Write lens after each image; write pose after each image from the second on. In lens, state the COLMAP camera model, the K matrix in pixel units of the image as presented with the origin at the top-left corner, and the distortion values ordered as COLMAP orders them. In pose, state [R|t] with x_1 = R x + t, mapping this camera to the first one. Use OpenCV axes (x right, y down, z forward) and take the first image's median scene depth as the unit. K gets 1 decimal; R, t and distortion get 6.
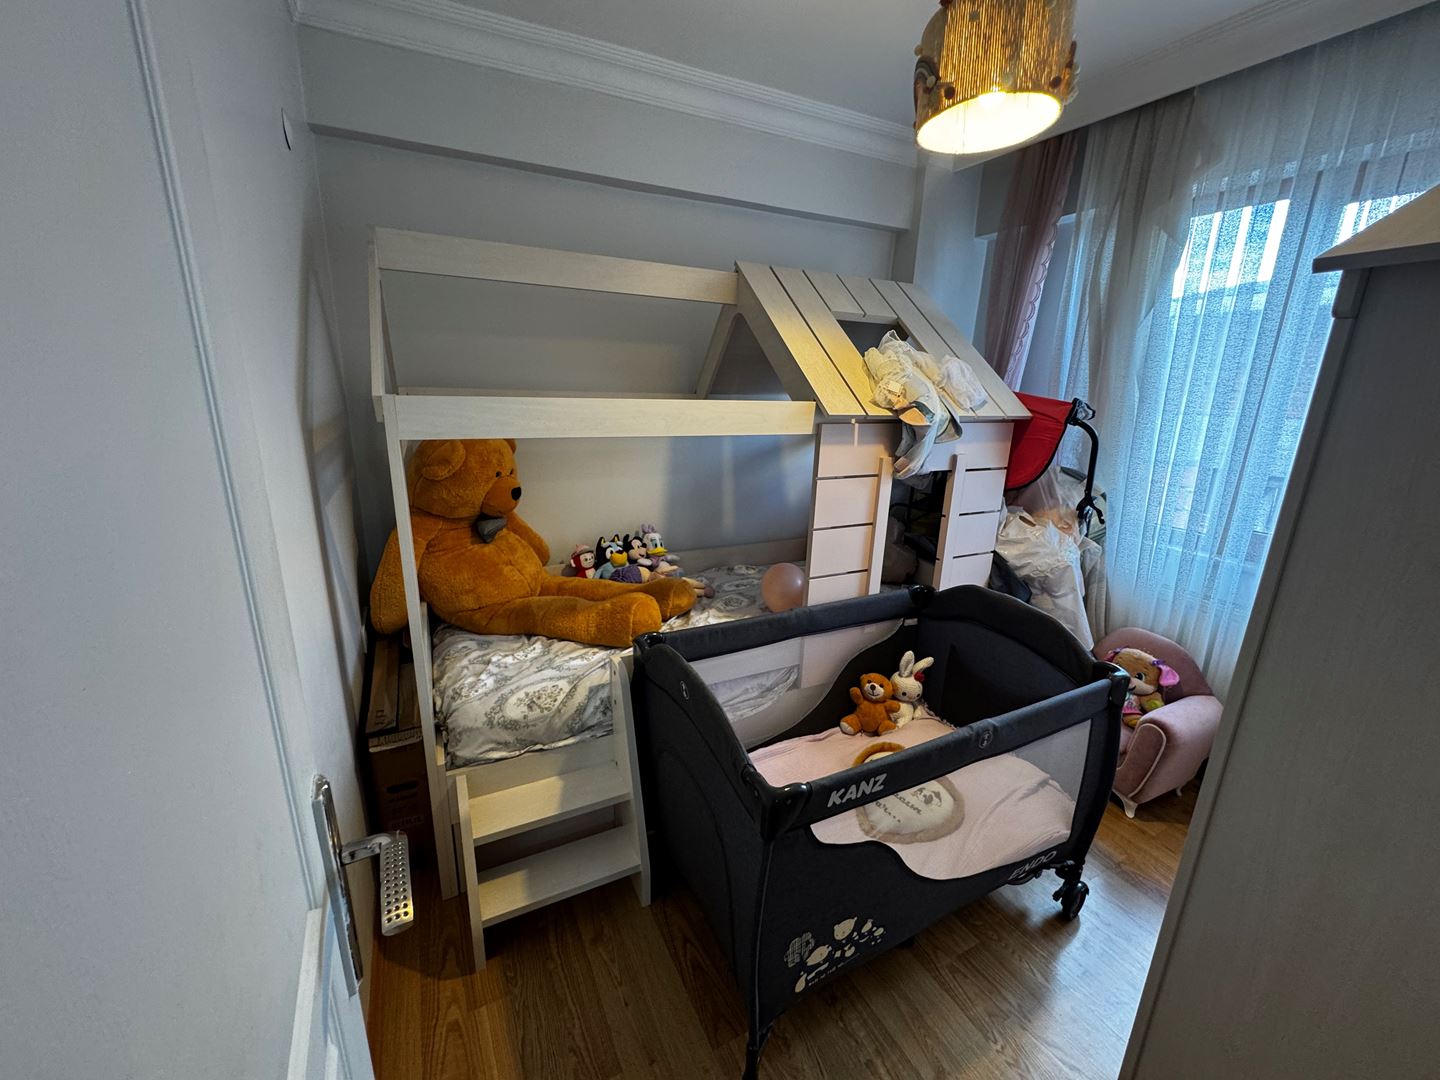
lens RADIAL K [[576.3, 0, 724.9], [0, 576.3, 536.3], [0, 0, 1]] dist [-0.003150, 0.000628]
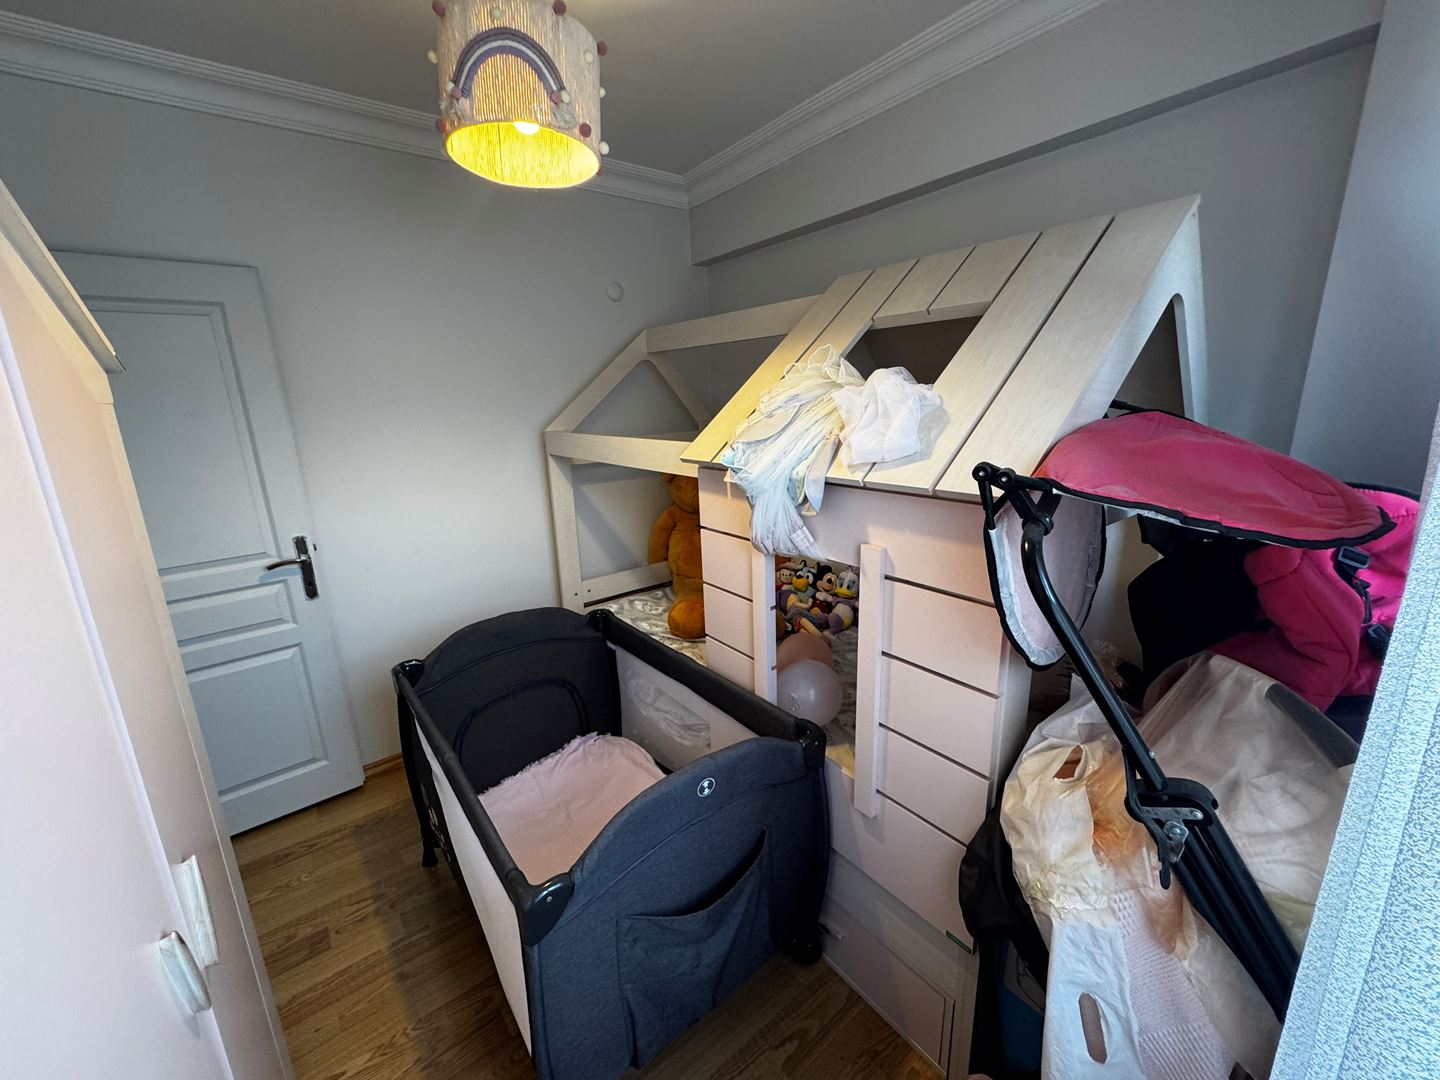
lens RADIAL K [[576.3, 0, 726.7], [0, 576.3, 538.6], [0, 0, 1]] dist [-0.003150, 0.000628]
pose [[0.204324, 0.201267, -0.957989, 1.027274], [-0.221099, 0.962835, 0.155128, -0.228367], [0.953607, 0.180115, 0.241230, 0.802632]]
